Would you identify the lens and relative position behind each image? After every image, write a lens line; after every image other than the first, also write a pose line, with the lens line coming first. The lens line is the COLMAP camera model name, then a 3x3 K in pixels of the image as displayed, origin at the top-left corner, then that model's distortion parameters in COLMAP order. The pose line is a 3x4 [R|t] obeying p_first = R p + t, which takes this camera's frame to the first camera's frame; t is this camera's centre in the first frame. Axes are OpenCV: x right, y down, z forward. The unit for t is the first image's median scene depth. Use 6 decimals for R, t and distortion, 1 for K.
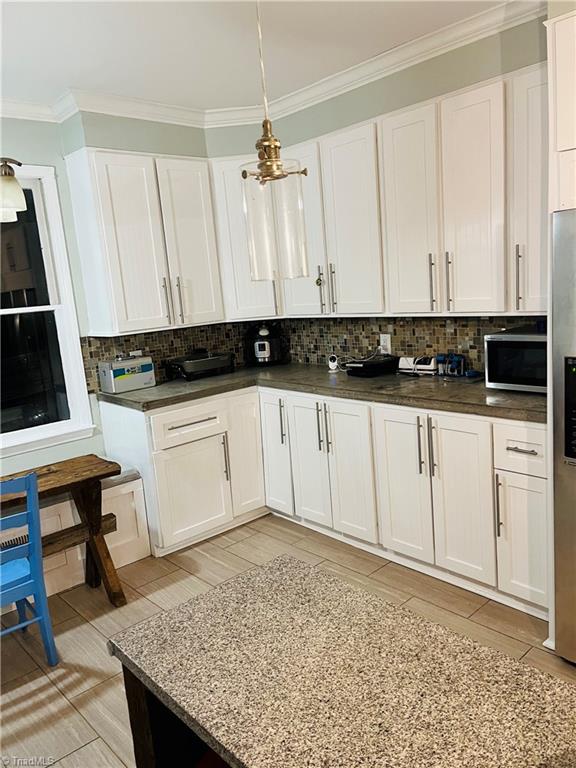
lens RADIAL K [[577.2, 0, 288.0], [0, 577.2, 384.0], [0, 0, 1]] dist [0.070637, -0.007790]
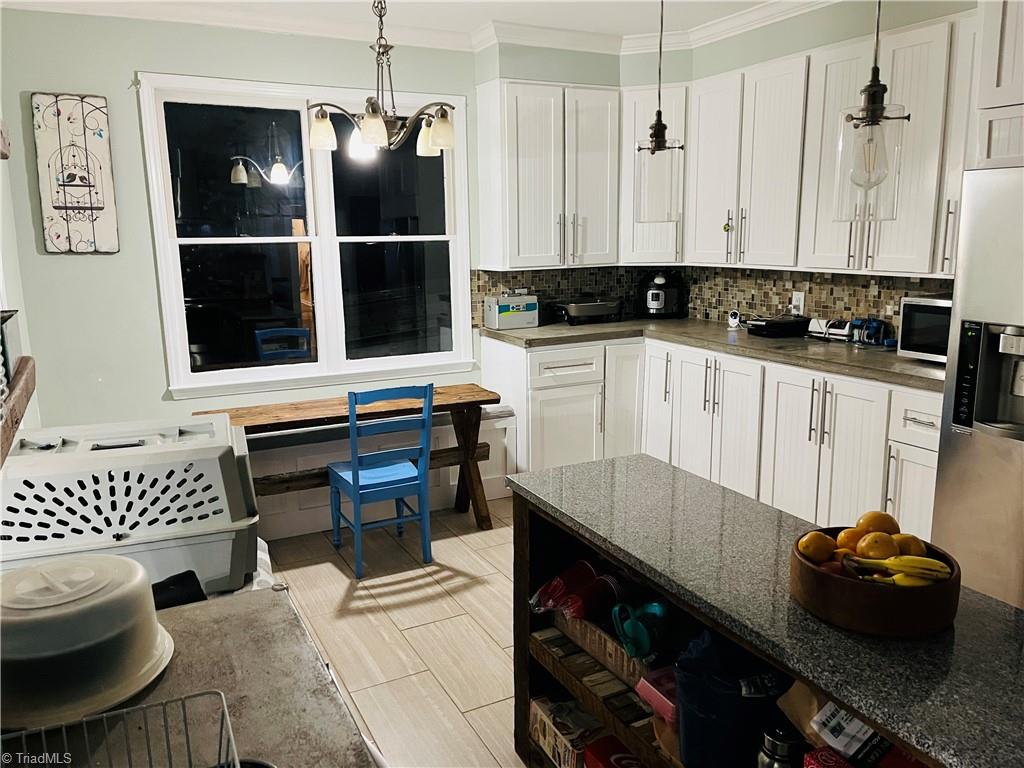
lens RADIAL K [[769.6, 0, 512.0], [0, 769.6, 384.0], [0, 0, 1]] dist [0.070637, -0.007790]
pose [[0.966531, 0.111736, -0.230940, 0.037057], [-0.103380, 0.993482, 0.048014, 0.043428], [0.234800, -0.022532, 0.971782, -0.266218]]
